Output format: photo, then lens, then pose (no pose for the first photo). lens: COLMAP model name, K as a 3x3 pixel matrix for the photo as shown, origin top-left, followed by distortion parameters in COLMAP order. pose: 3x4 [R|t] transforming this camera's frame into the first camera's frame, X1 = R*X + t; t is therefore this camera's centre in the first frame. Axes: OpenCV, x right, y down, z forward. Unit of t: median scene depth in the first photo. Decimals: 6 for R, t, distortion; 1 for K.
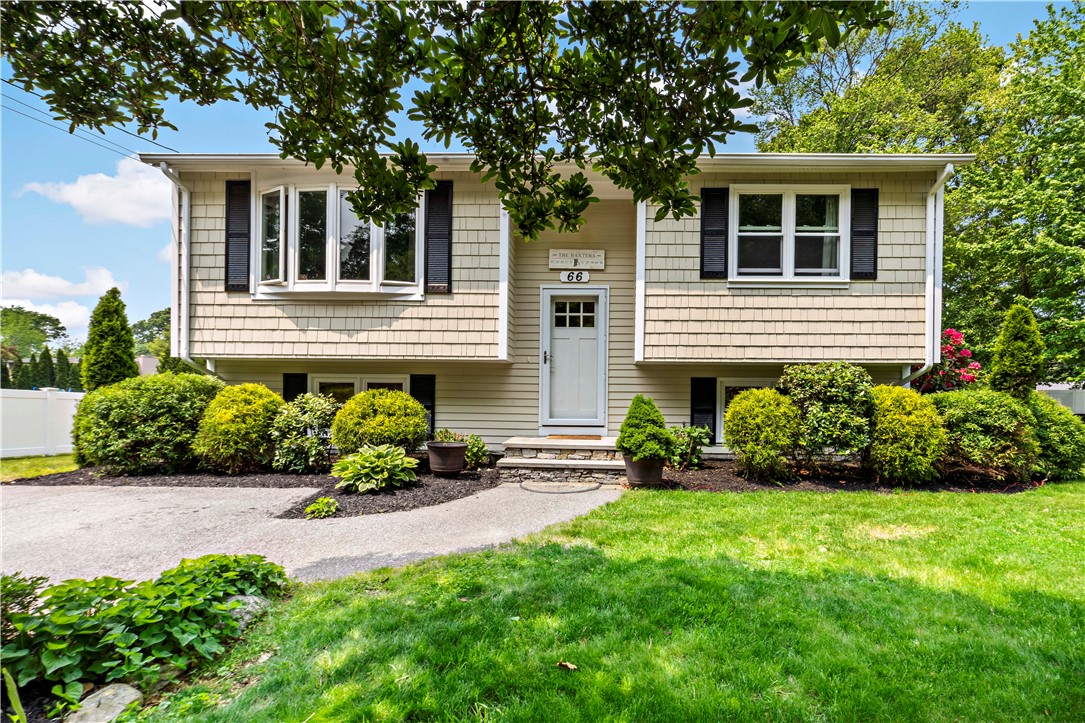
lens RADIAL K [[516.4, 0, 543.6], [0, 516.4, 383.7], [0, 0, 1]] dist [0.000859, 0.000215]
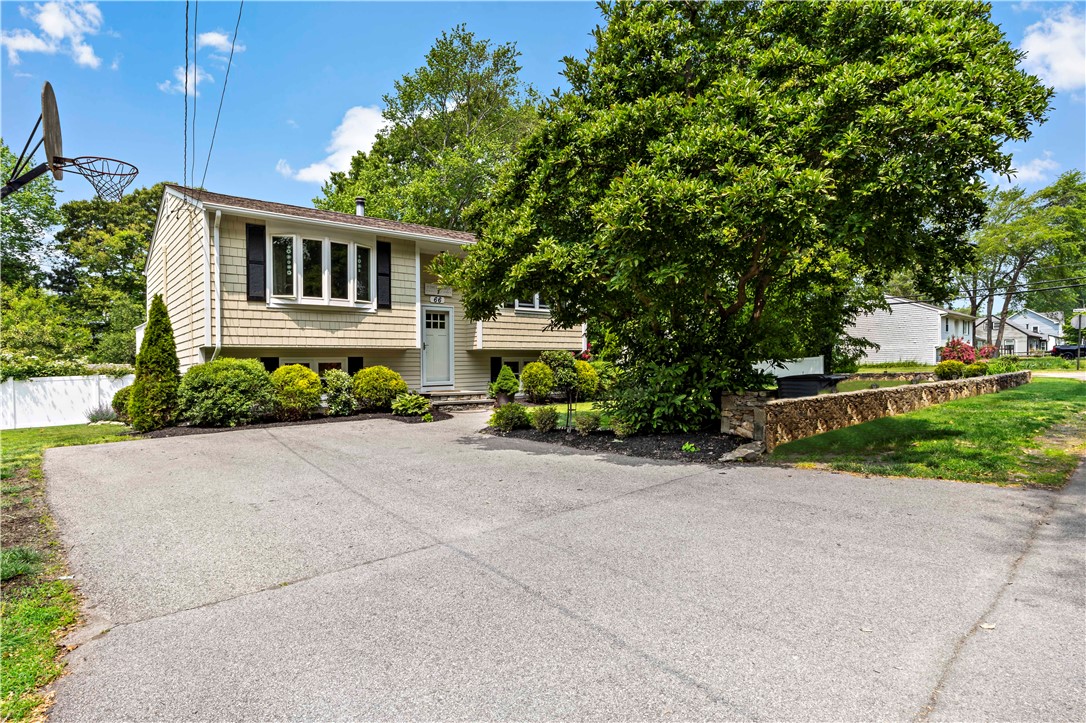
lens RADIAL K [[571.4, 0, 541.4], [0, 571.4, 355.9], [0, 0, 1]] dist [-0.001614, -0.000652]
pose [[0.737872, -0.009045, 0.674880, -1.083258], [0.016044, 0.999863, -0.004140, -0.005466], [-0.674750, 0.013882, 0.737916, -0.717277]]
